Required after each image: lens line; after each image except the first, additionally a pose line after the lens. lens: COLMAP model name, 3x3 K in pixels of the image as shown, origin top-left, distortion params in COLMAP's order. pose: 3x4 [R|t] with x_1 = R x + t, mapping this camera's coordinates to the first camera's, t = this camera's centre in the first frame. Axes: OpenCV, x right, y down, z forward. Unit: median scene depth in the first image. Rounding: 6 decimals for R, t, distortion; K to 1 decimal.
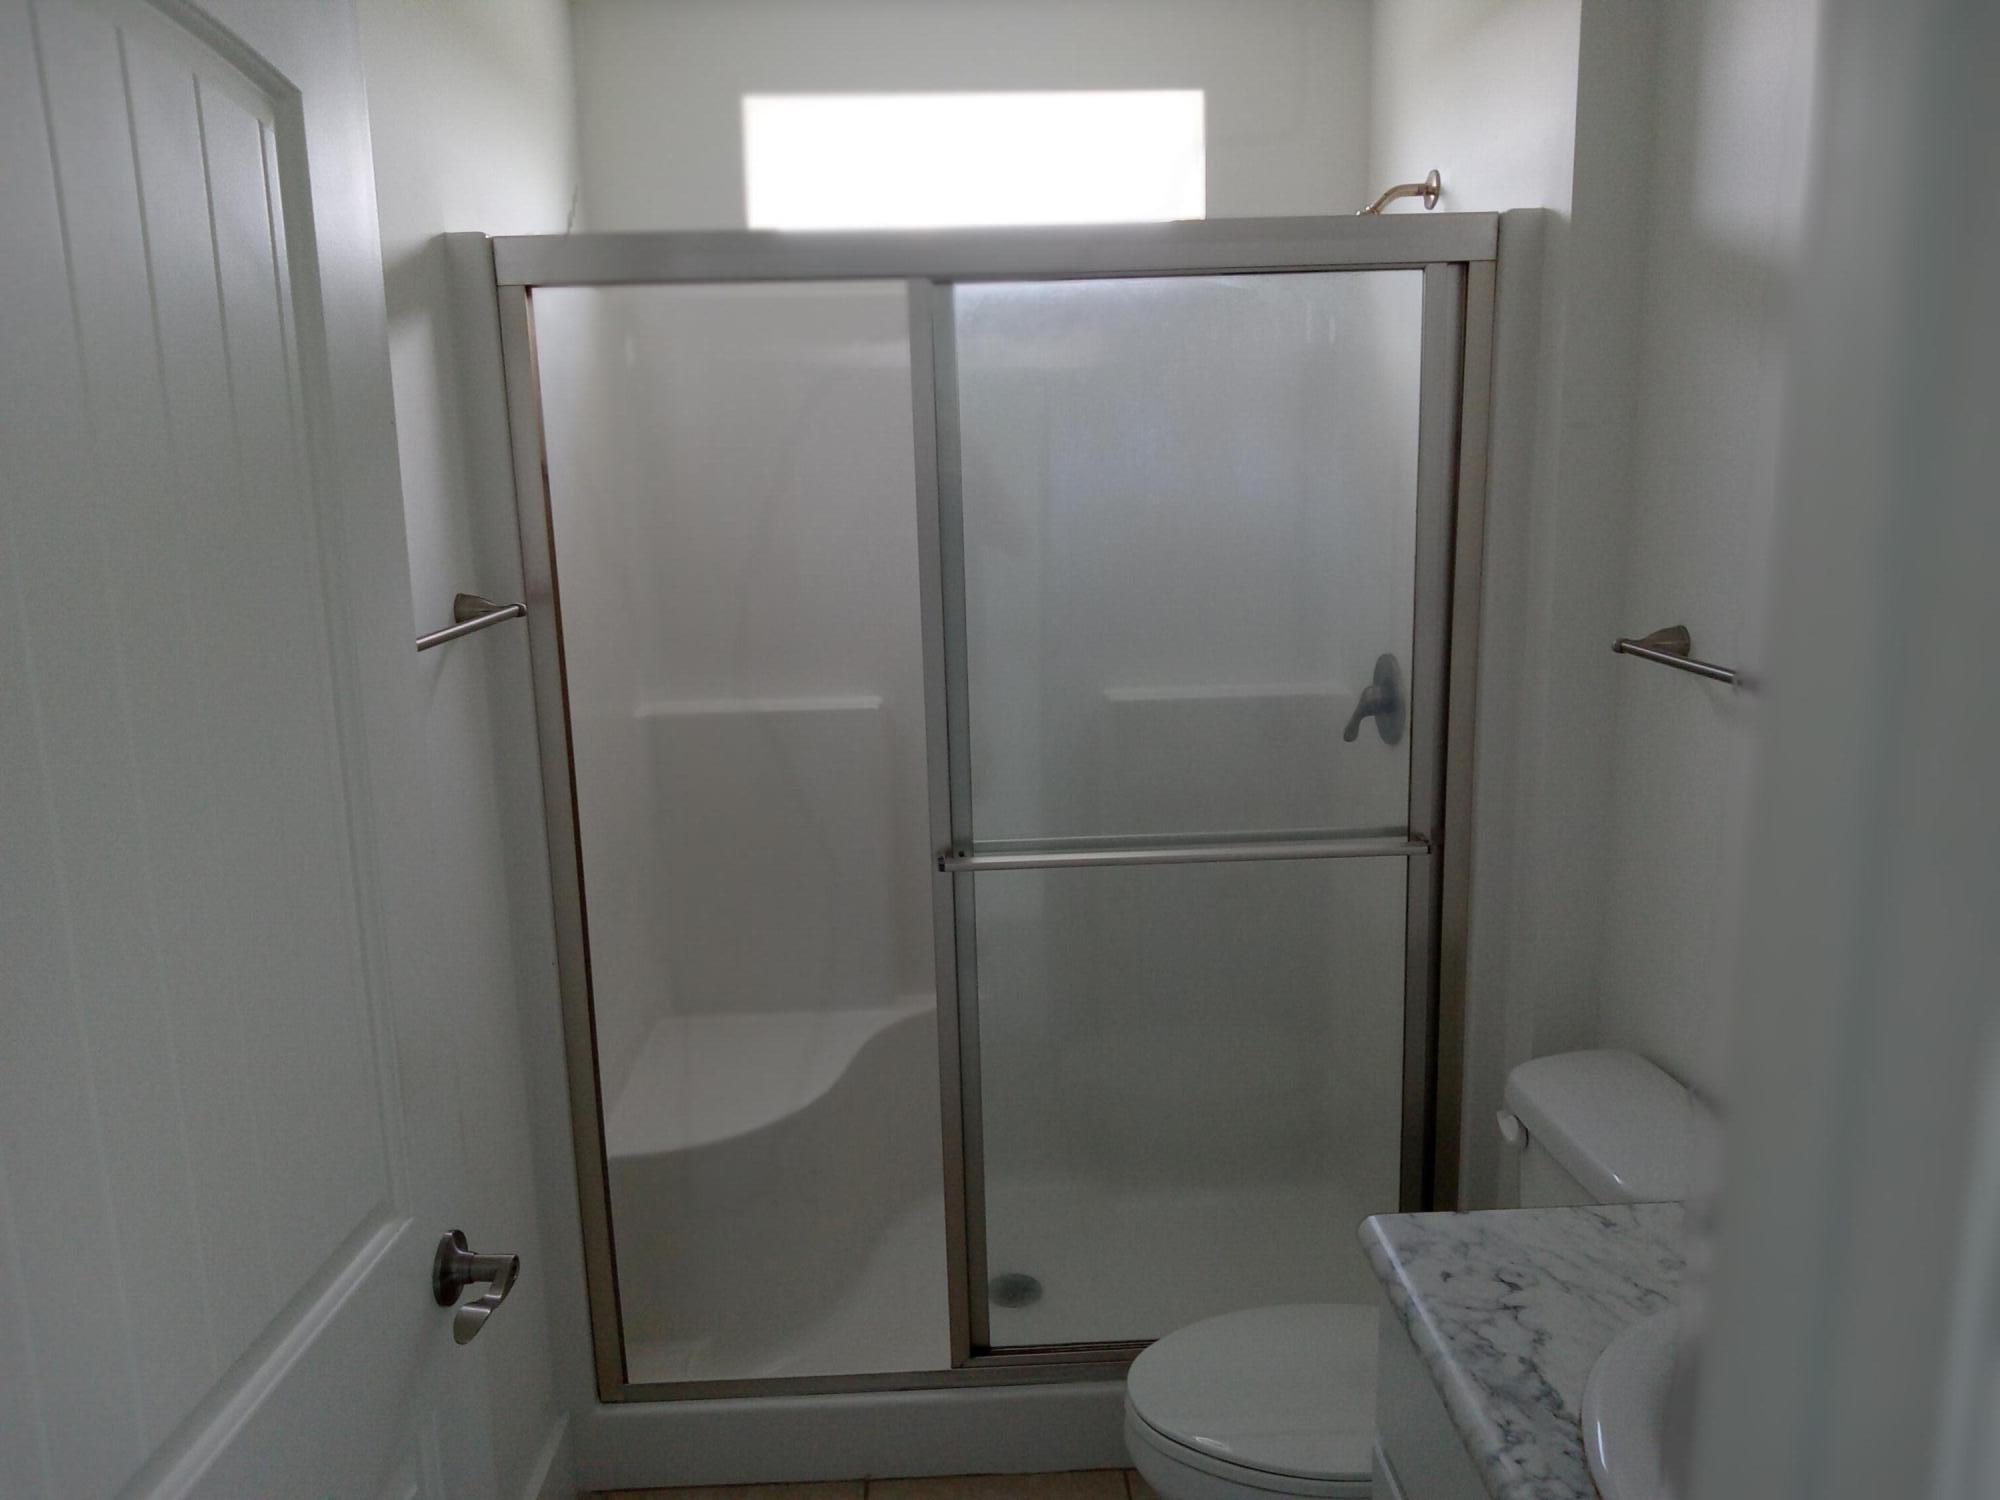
lens RADIAL K [[1499.3, 0, 999.9], [0, 1499.3, 743.2], [0, 0, 1]] dist [0.034037, -0.077732]
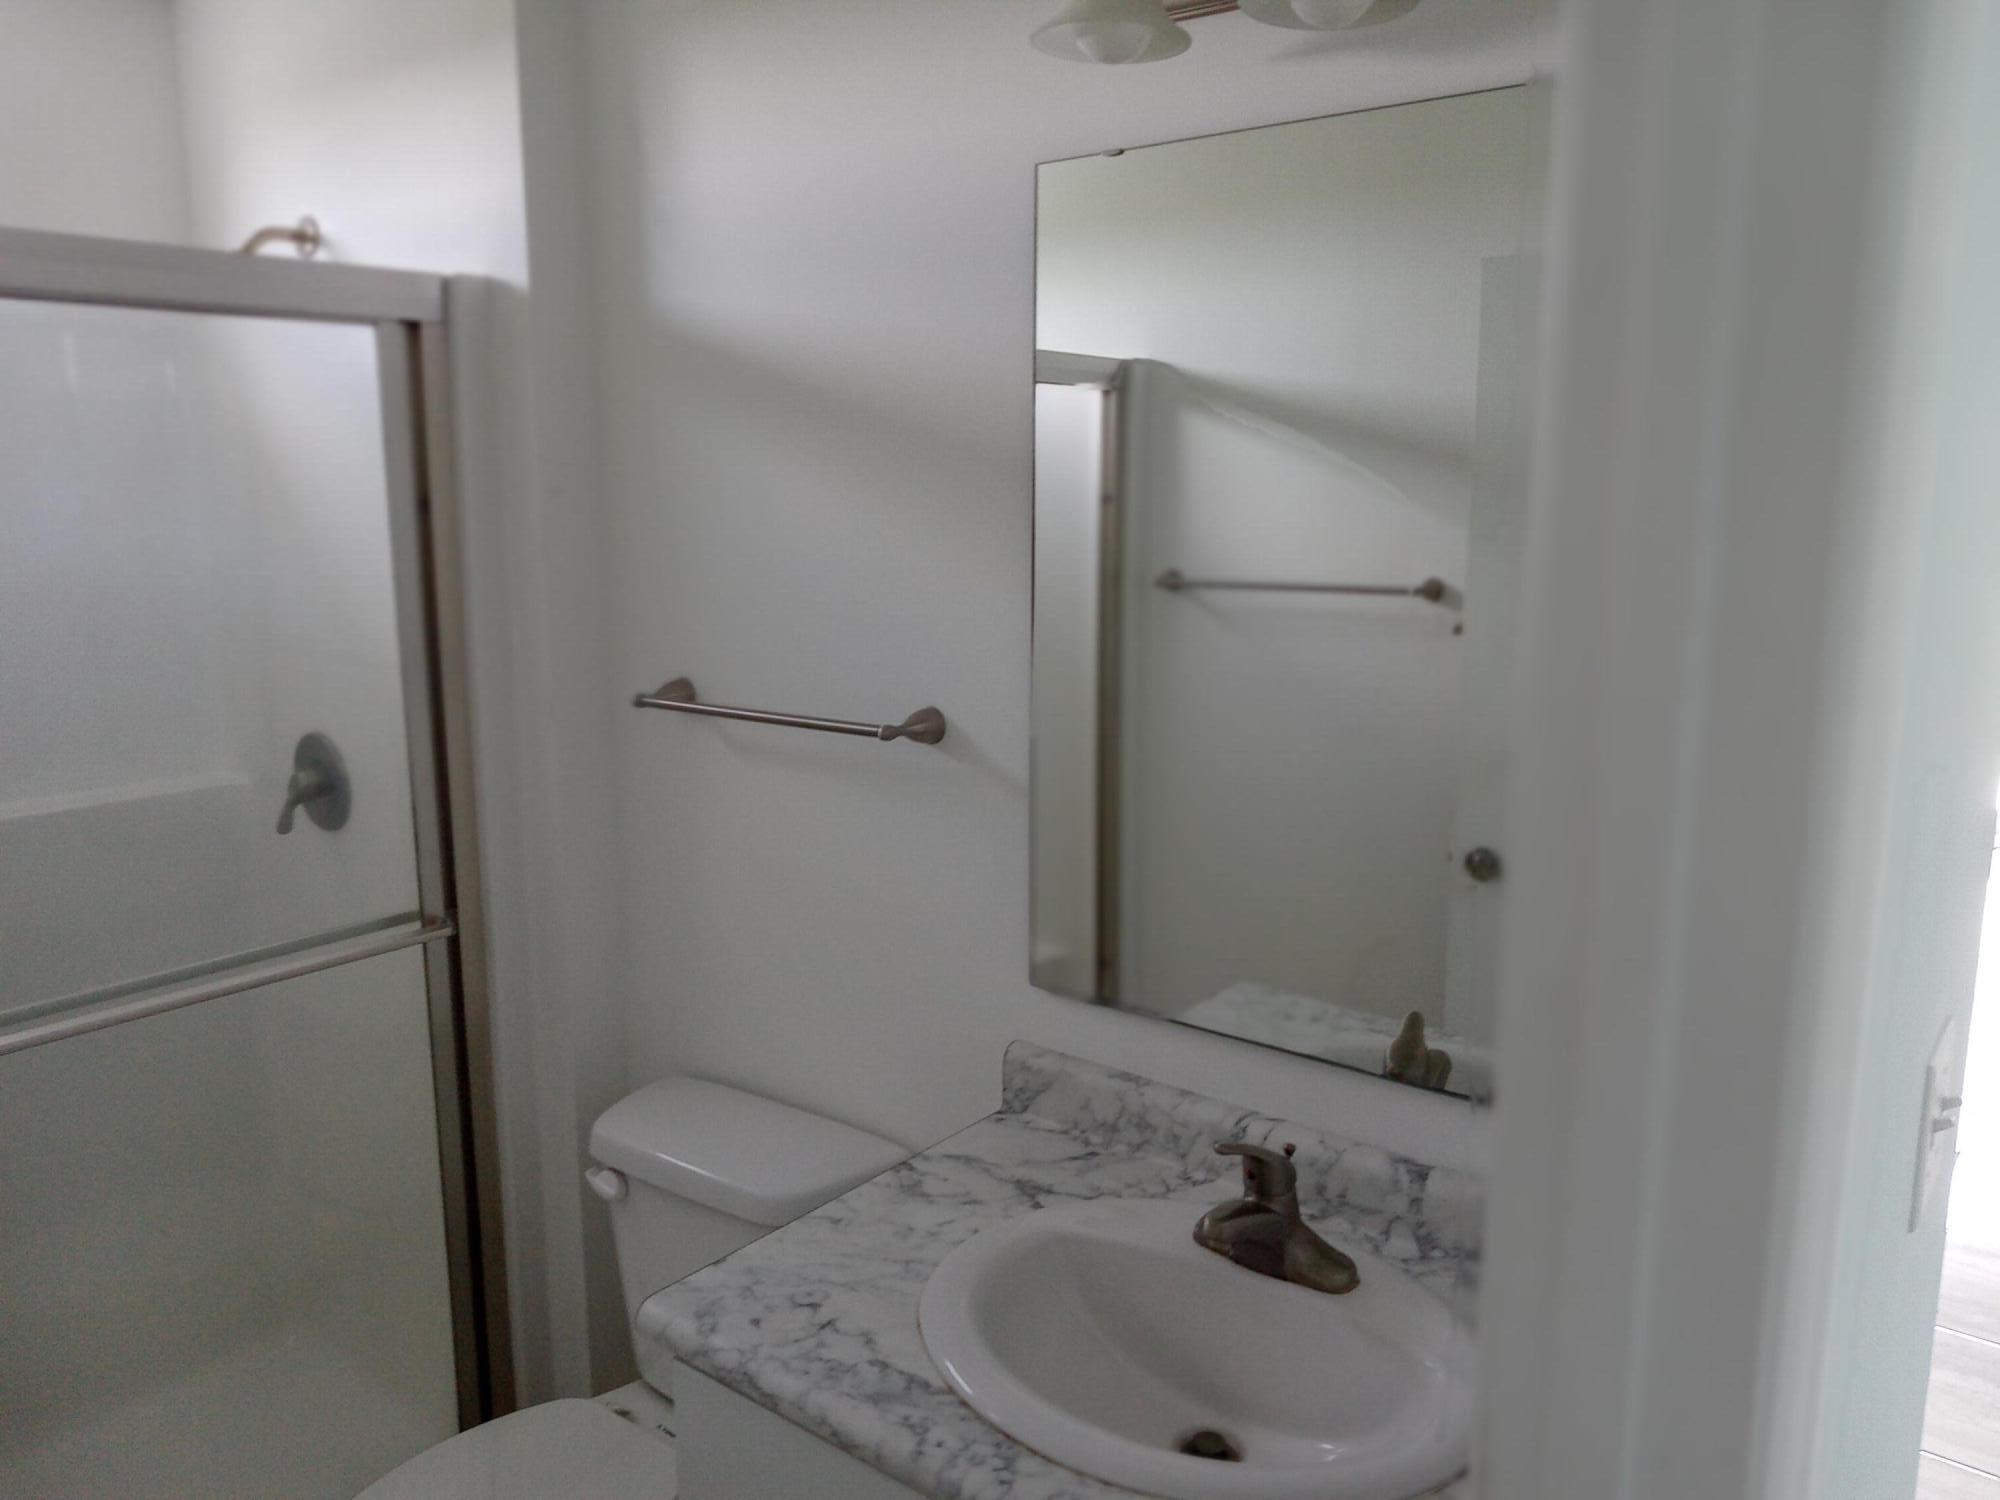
lens RADIAL K [[1499.3, 0, 1006.7], [0, 1499.3, 751.3], [0, 0, 1]] dist [0.034037, -0.077732]
pose [[0.656744, -0.120492, 0.744425, -0.294455], [0.141539, 0.989305, 0.035260, -0.041764], [-0.740712, 0.082208, 0.666774, 0.149621]]
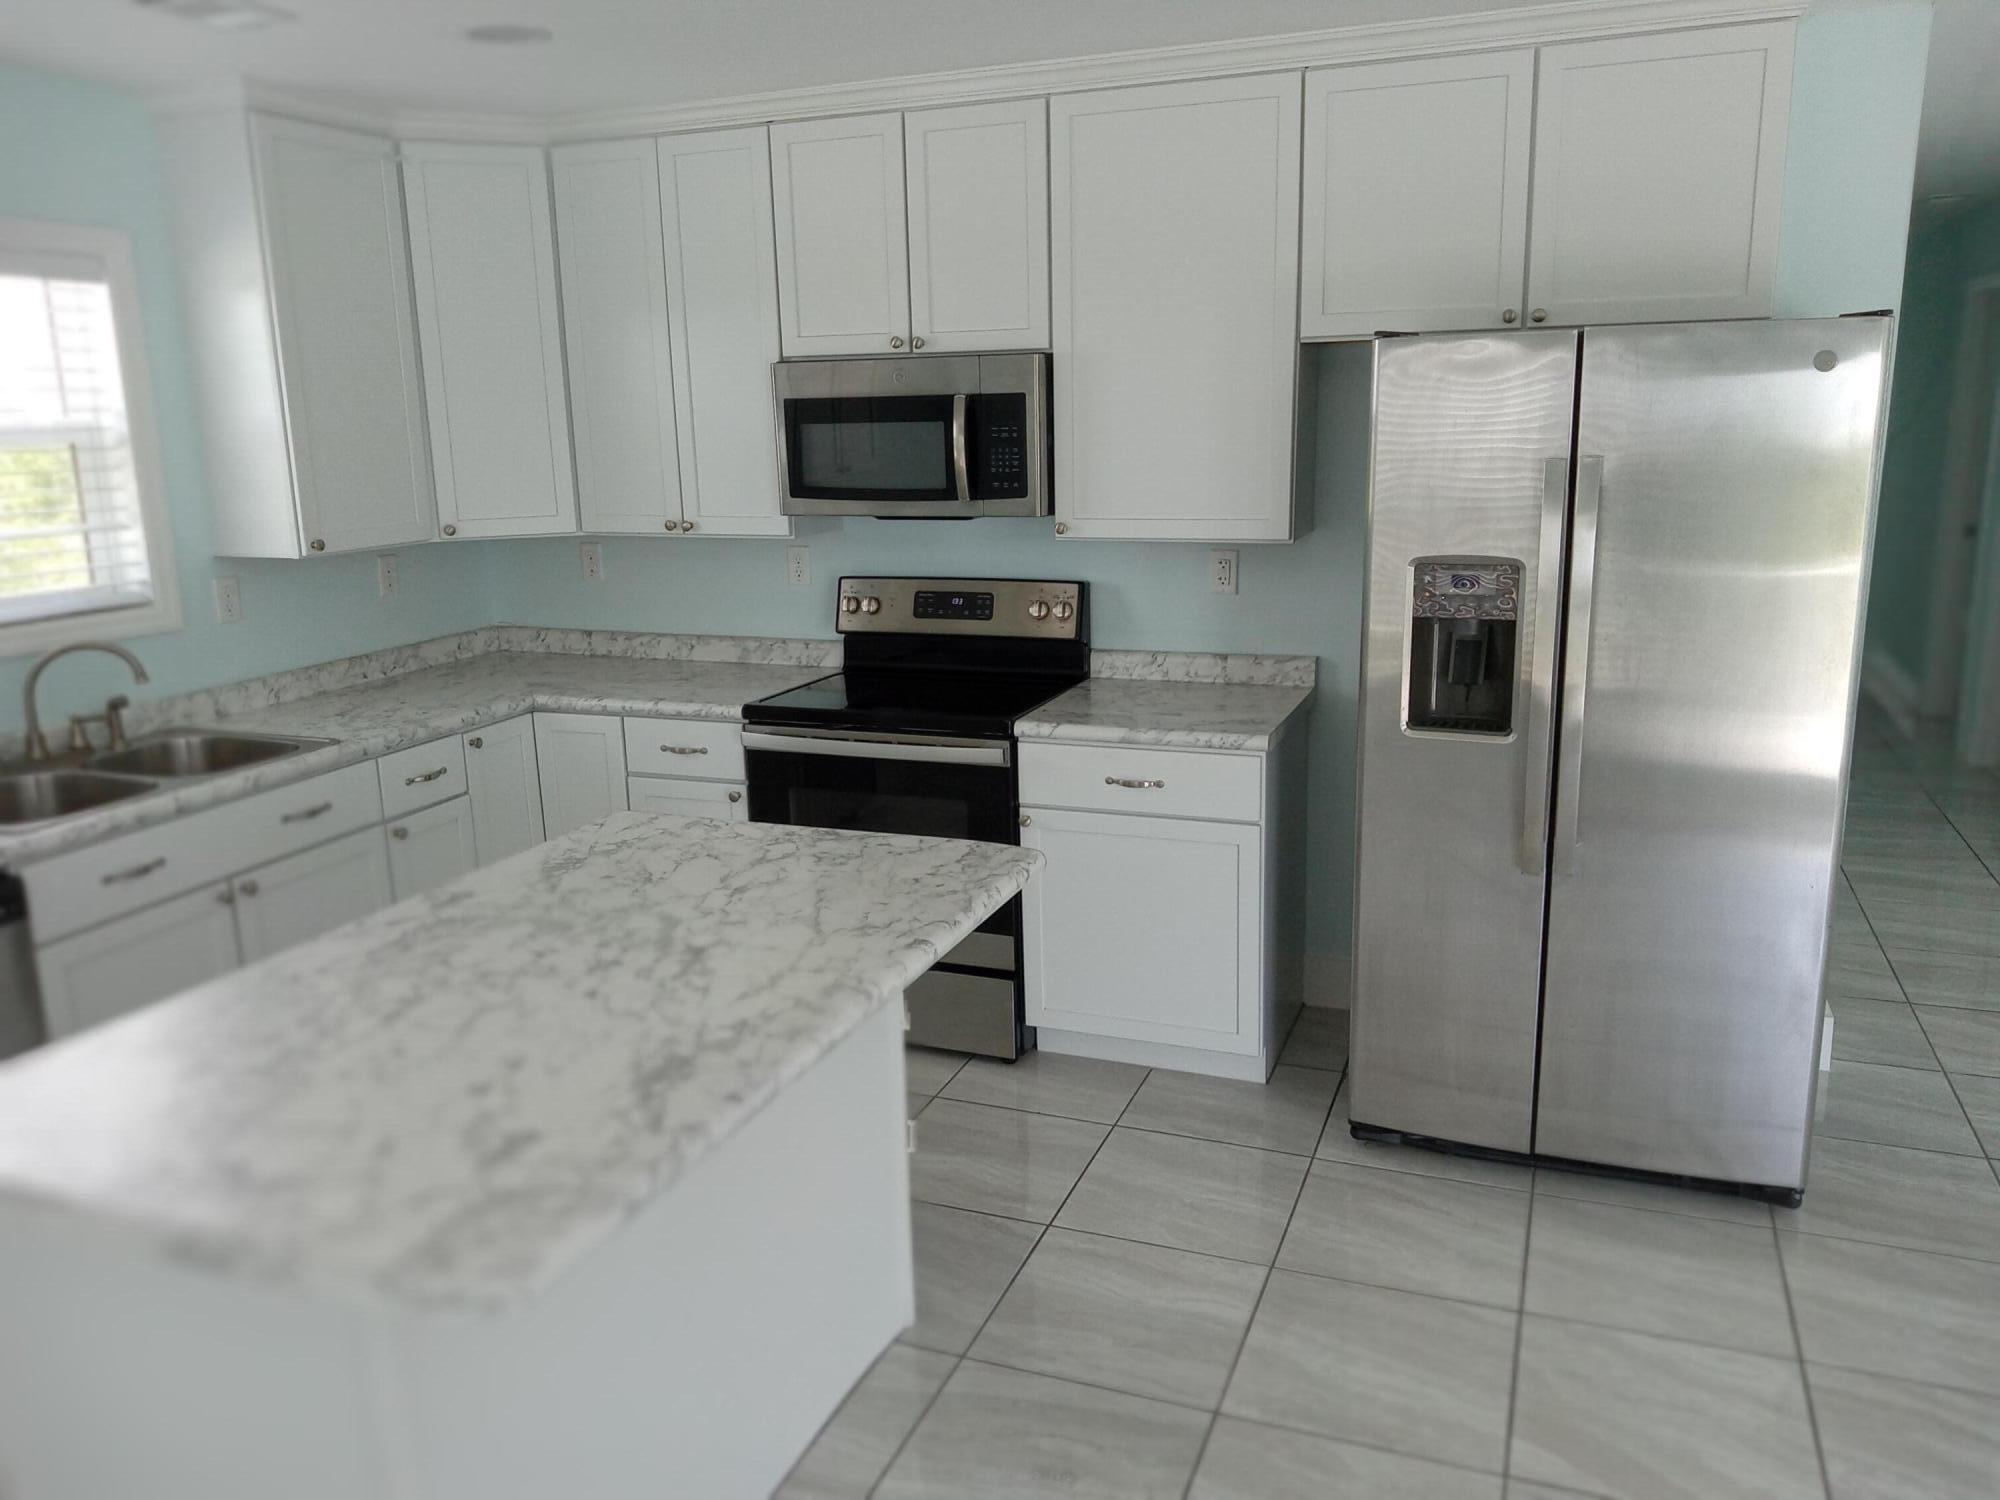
lens RADIAL K [[1499.3, 0, 1003.4], [0, 1499.3, 748.5], [0, 0, 1]] dist [0.034037, -0.077732]
pose [[-0.914861, -0.047010, 0.401023, -0.491987], [0.121193, 0.915432, 0.383791, -0.484708], [-0.385152, 0.399717, -0.831796, 2.341743]]
